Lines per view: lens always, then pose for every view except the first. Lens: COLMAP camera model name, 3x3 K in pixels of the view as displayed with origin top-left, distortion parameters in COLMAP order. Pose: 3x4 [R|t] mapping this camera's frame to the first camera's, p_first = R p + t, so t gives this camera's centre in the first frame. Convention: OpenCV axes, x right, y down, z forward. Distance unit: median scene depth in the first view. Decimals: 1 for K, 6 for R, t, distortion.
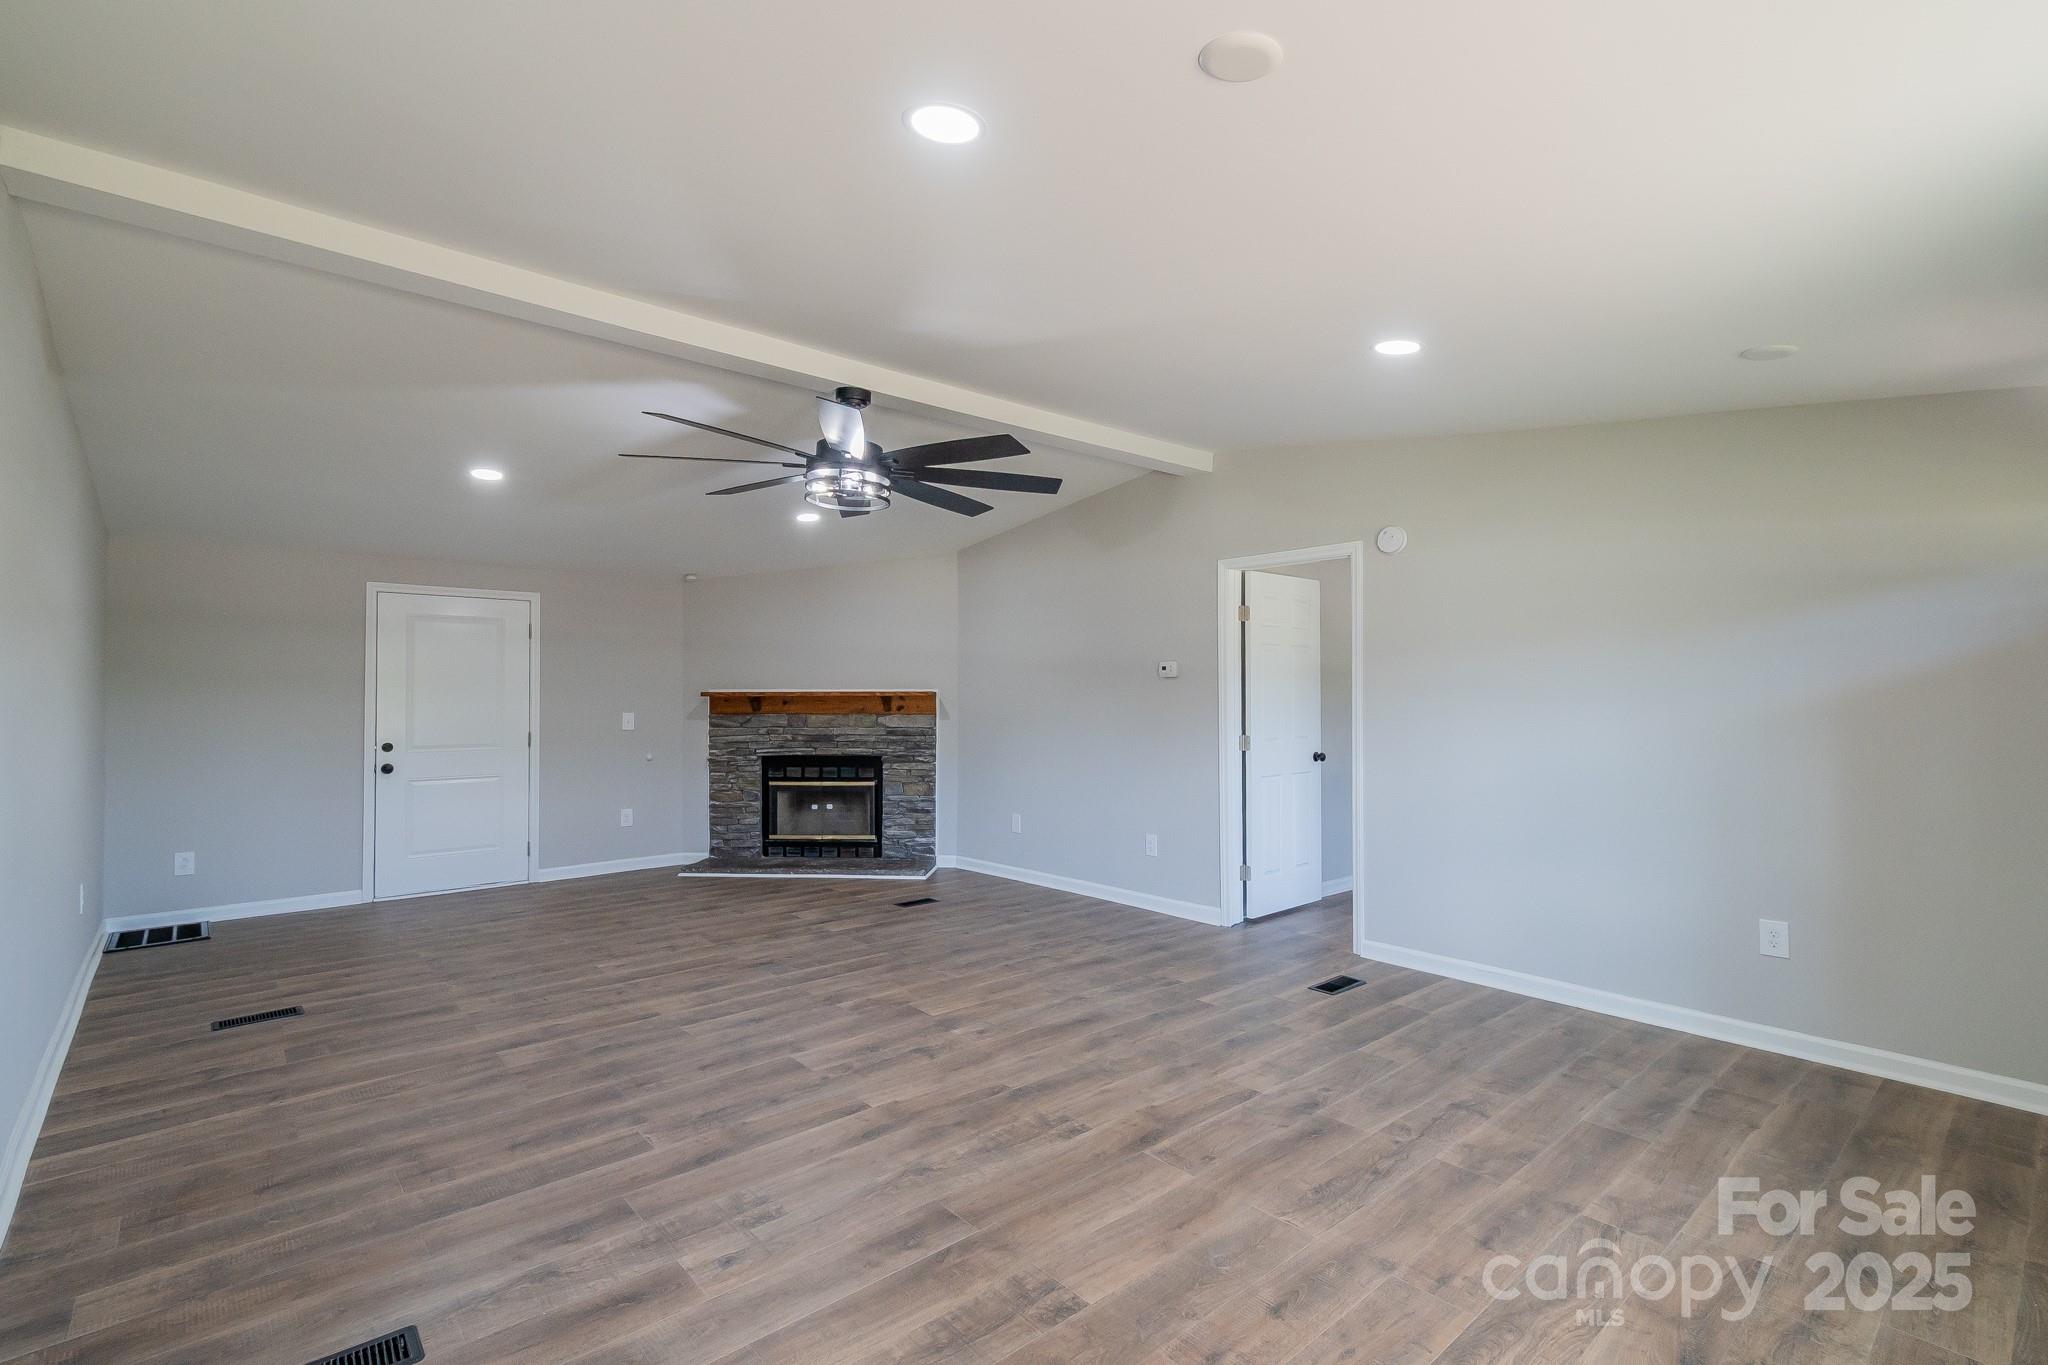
lens RADIAL K [[941.5, 0, 1024.0], [0, 941.5, 682.5], [0, 0, 1]] dist [0.002913, 0.000011]
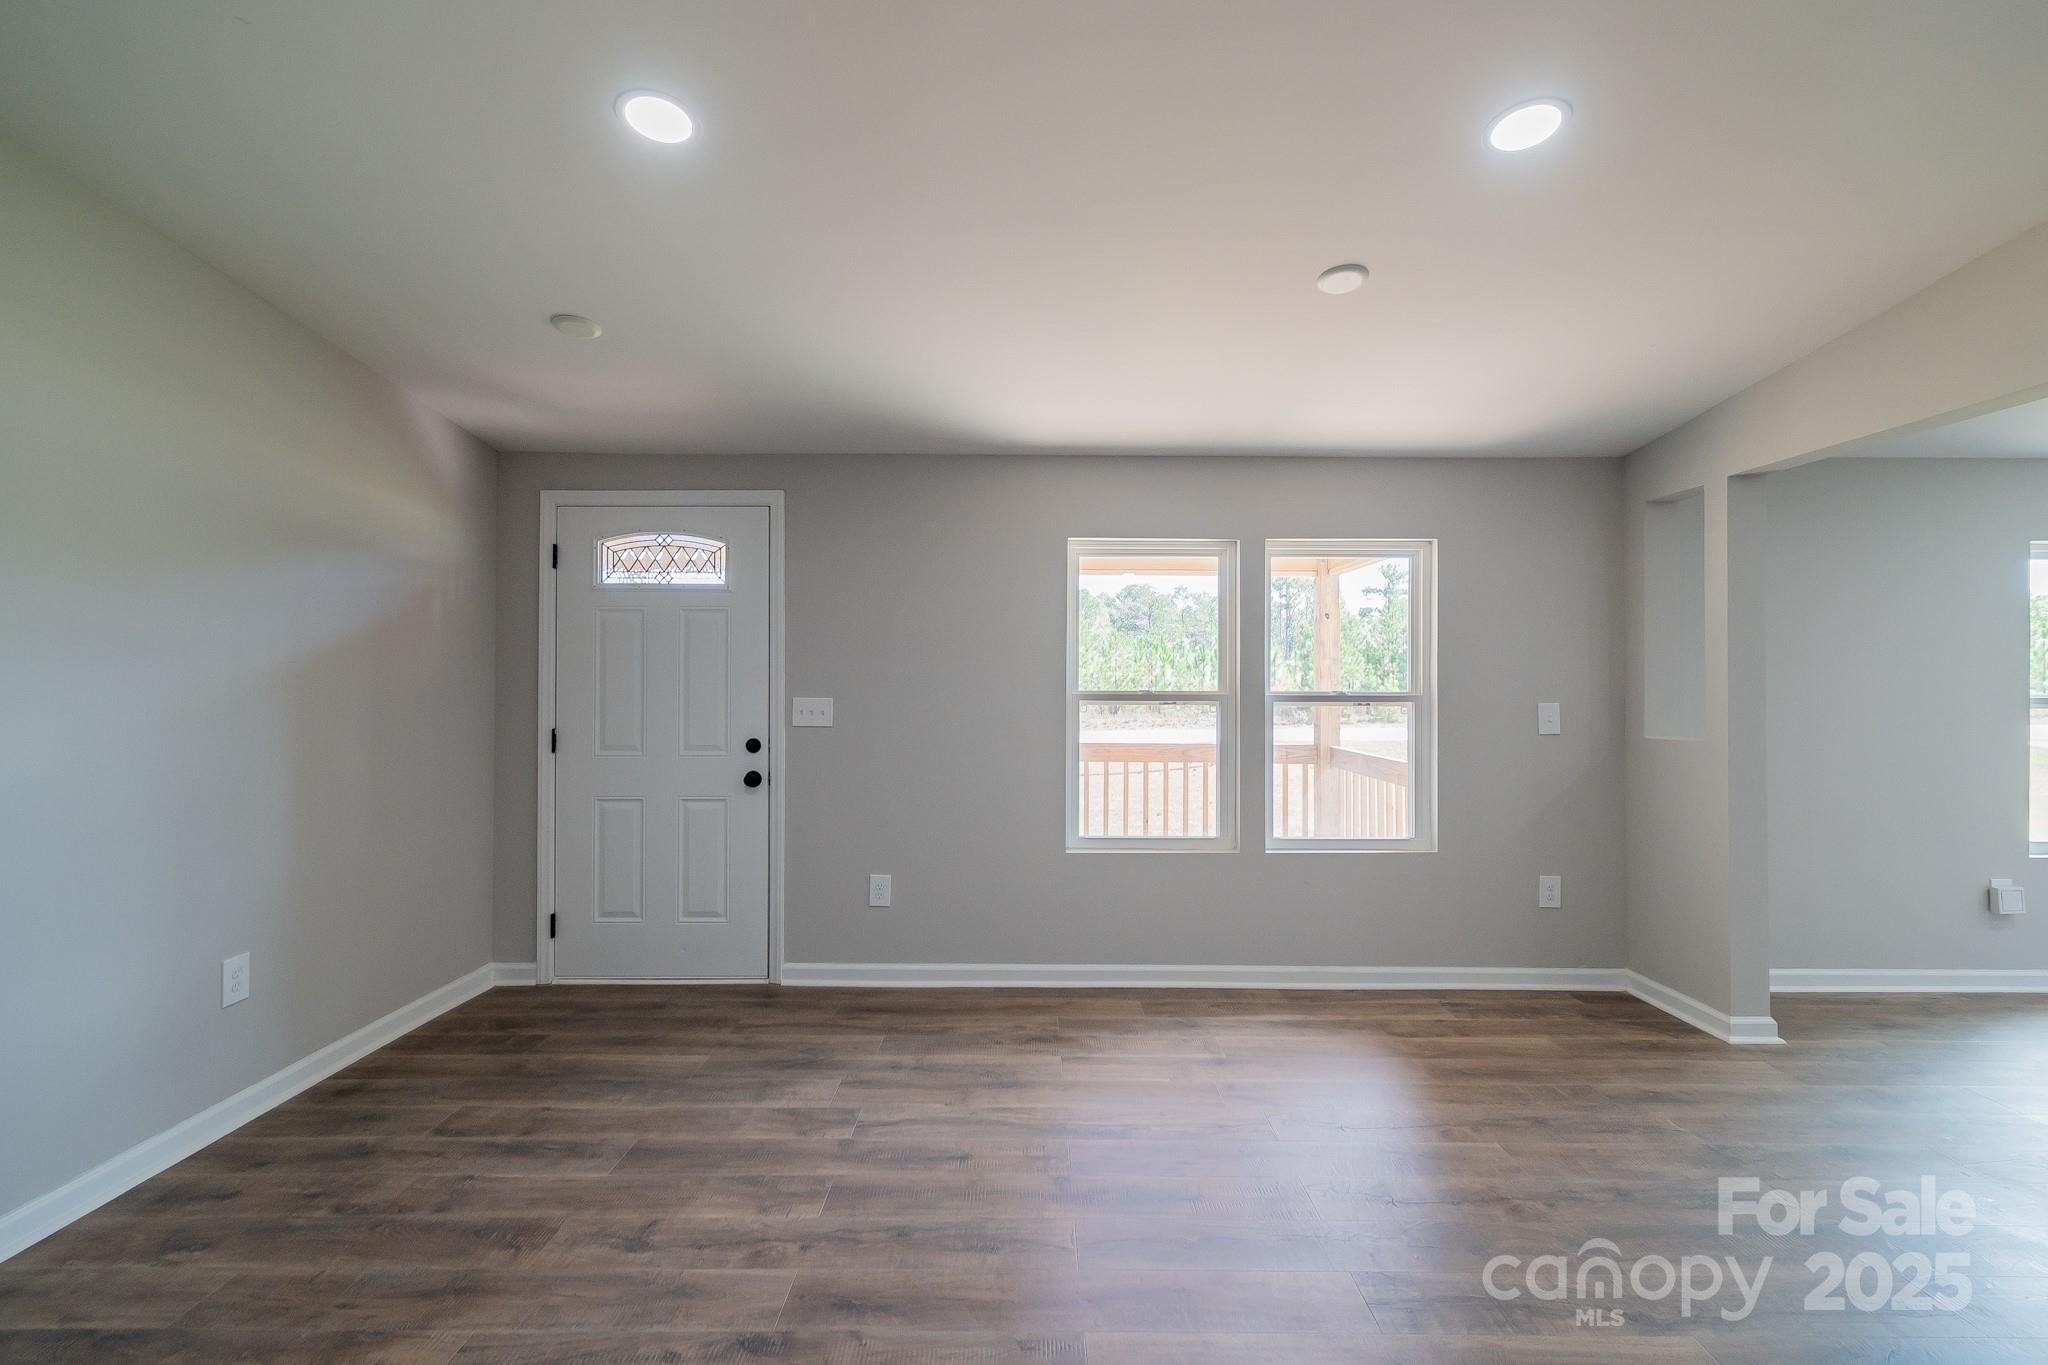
lens RADIAL K [[914.4, 0, 1035.0], [0, 914.4, 671.6], [0, 0, 1]] dist [0.001171, -0.000144]
pose [[-0.756428, -0.000050, 0.654077, -0.138867], [-0.013910, 0.999775, -0.016009, 0.018752], [-0.653929, -0.021208, -0.756258, 0.875247]]
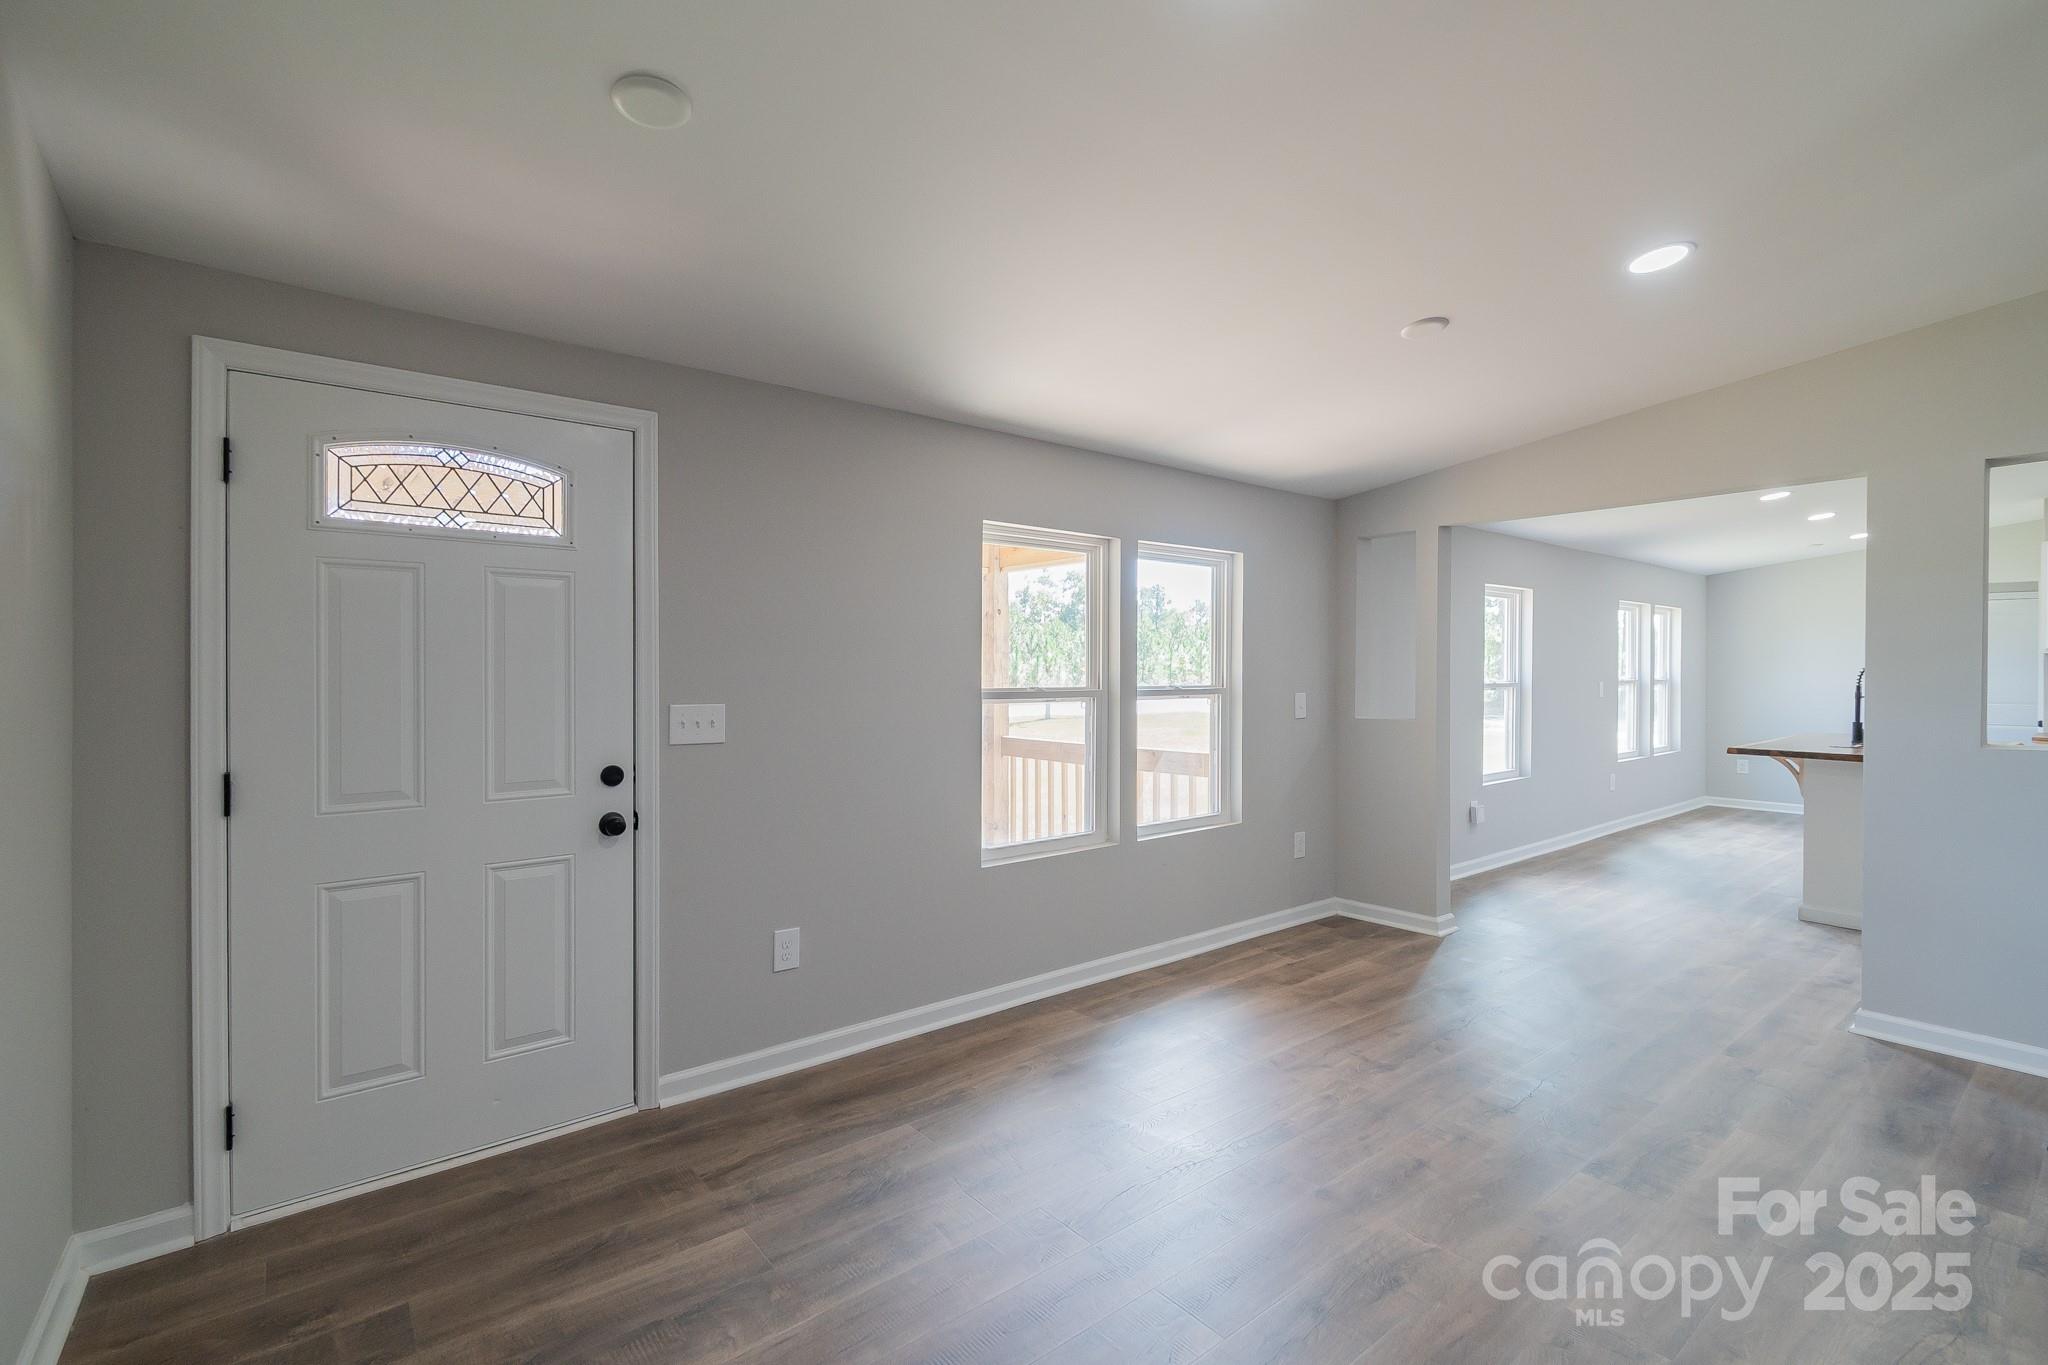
lens RADIAL K [[909.5, 0, 1034.8], [0, 909.5, 676.0], [0, 0, 1]] dist [0.001436, 0.000645]
pose [[-0.999278, -0.002788, 0.037892, 0.321428], [-0.003059, 0.999970, -0.007120, 0.016725], [-0.037871, -0.007231, -0.999256, 0.975134]]
